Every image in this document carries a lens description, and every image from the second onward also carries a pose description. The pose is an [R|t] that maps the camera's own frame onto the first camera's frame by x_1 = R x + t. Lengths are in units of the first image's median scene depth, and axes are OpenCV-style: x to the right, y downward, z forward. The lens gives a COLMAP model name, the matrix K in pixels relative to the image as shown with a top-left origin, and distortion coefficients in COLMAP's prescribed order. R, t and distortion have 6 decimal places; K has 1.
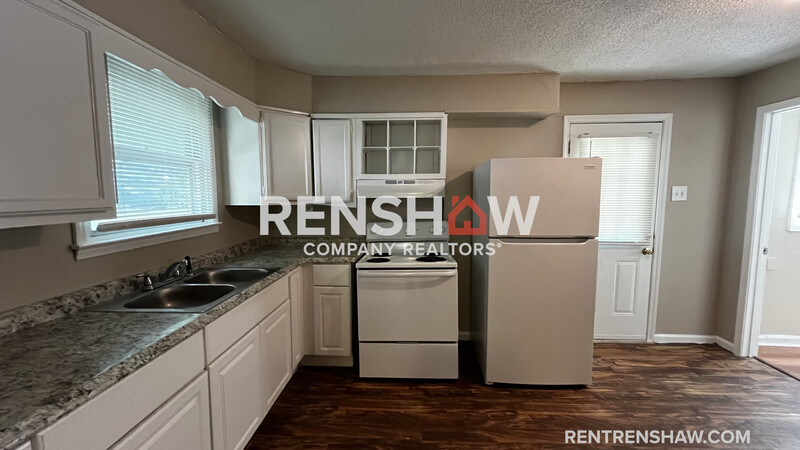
lens RADIAL K [[320.9, 0, 400.0], [0, 320.9, 224.7], [0, 0, 1]] dist [-0.002816, 0.000175]
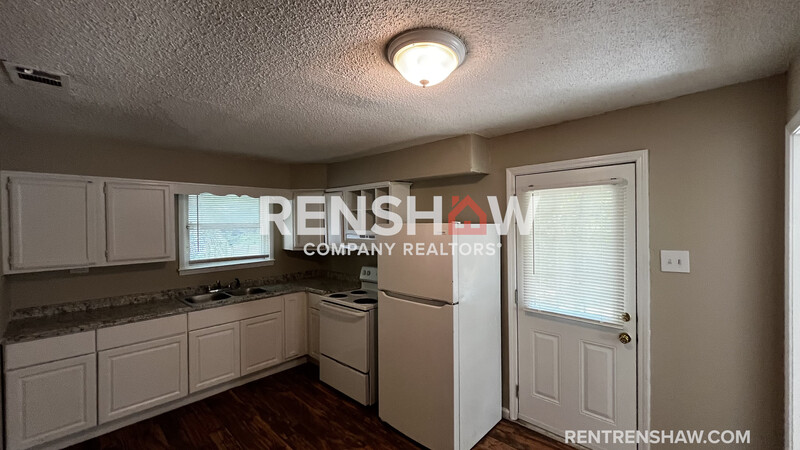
lens RADIAL K [[320.9, 0, 396.2], [0, 320.9, 222.6], [0, 0, 1]] dist [-0.002816, 0.000175]
pose [[0.760133, -0.003304, -0.649760, 1.057285], [-0.053224, 0.996310, -0.067331, -0.125010], [0.647584, 0.085763, 0.757152, 0.117237]]
